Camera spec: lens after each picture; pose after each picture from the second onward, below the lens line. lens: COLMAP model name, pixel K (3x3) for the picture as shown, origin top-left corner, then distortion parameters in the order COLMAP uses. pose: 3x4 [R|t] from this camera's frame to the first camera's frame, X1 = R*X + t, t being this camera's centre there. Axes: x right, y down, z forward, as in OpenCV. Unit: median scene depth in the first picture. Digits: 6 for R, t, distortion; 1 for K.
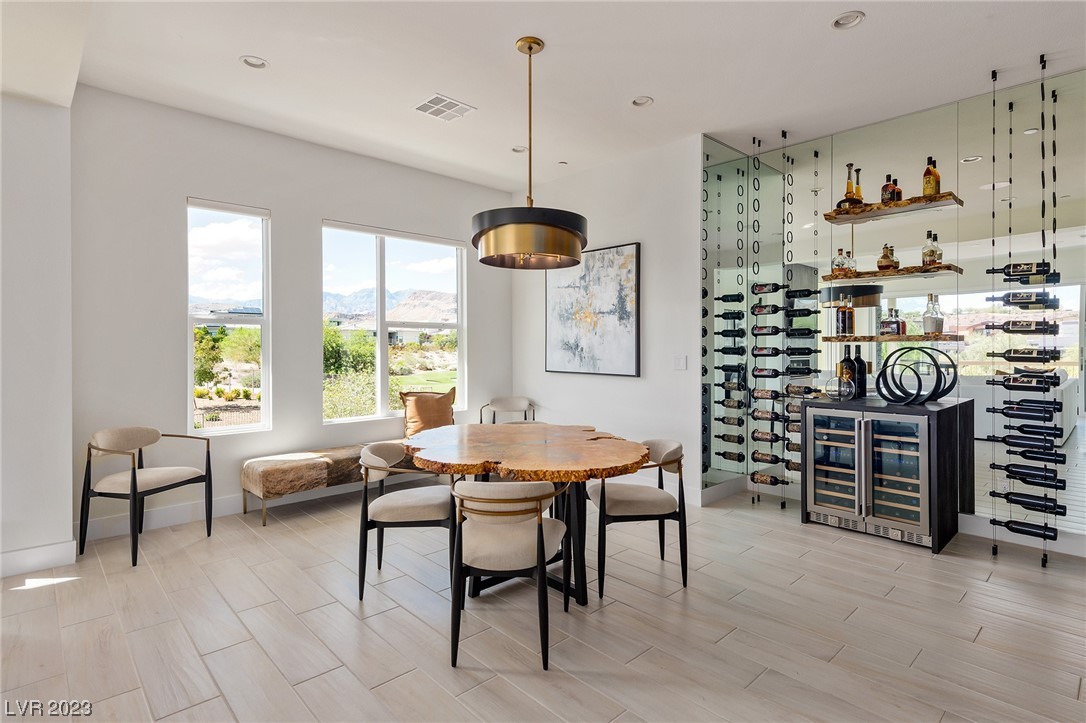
lens RADIAL K [[542.0, 0, 559.7], [0, 542.0, 347.8], [0, 0, 1]] dist [0.001642, -0.000046]
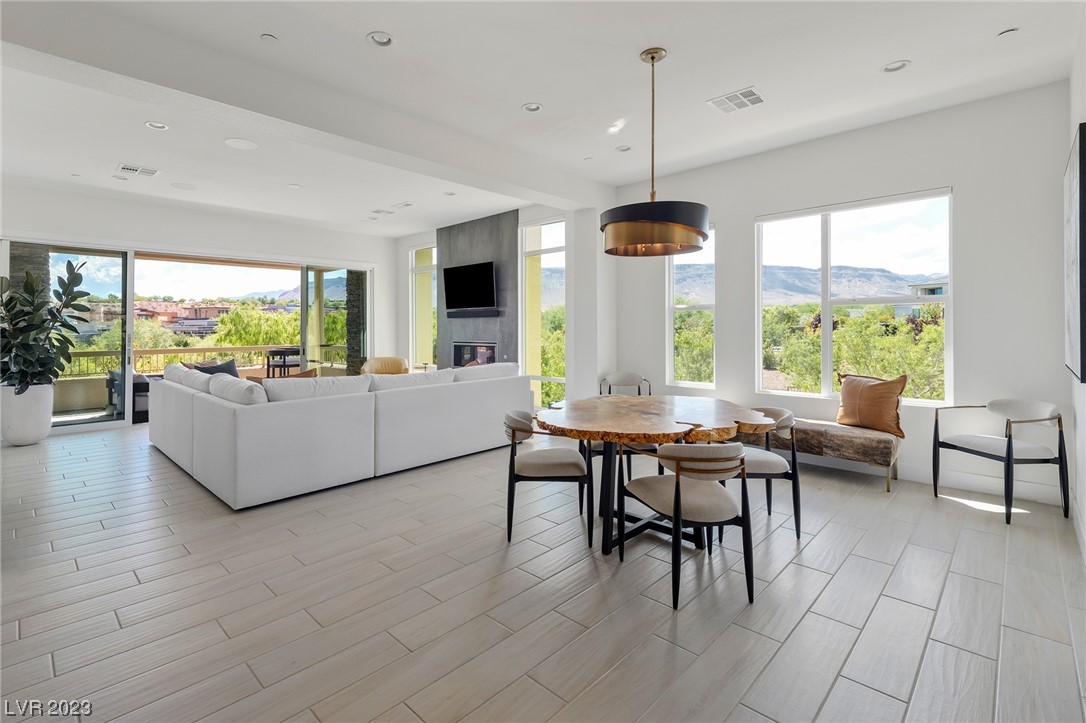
lens RADIAL K [[497.1, 0, 505.2], [0, 497.1, 323.1], [0, 0, 1]] dist [0.012647, 0.000031]
pose [[0.001235, -0.009593, -0.999953, 0.687444], [0.003428, 0.999948, -0.009588, 0.000189], [0.999993, -0.003416, 0.001268, 0.493976]]
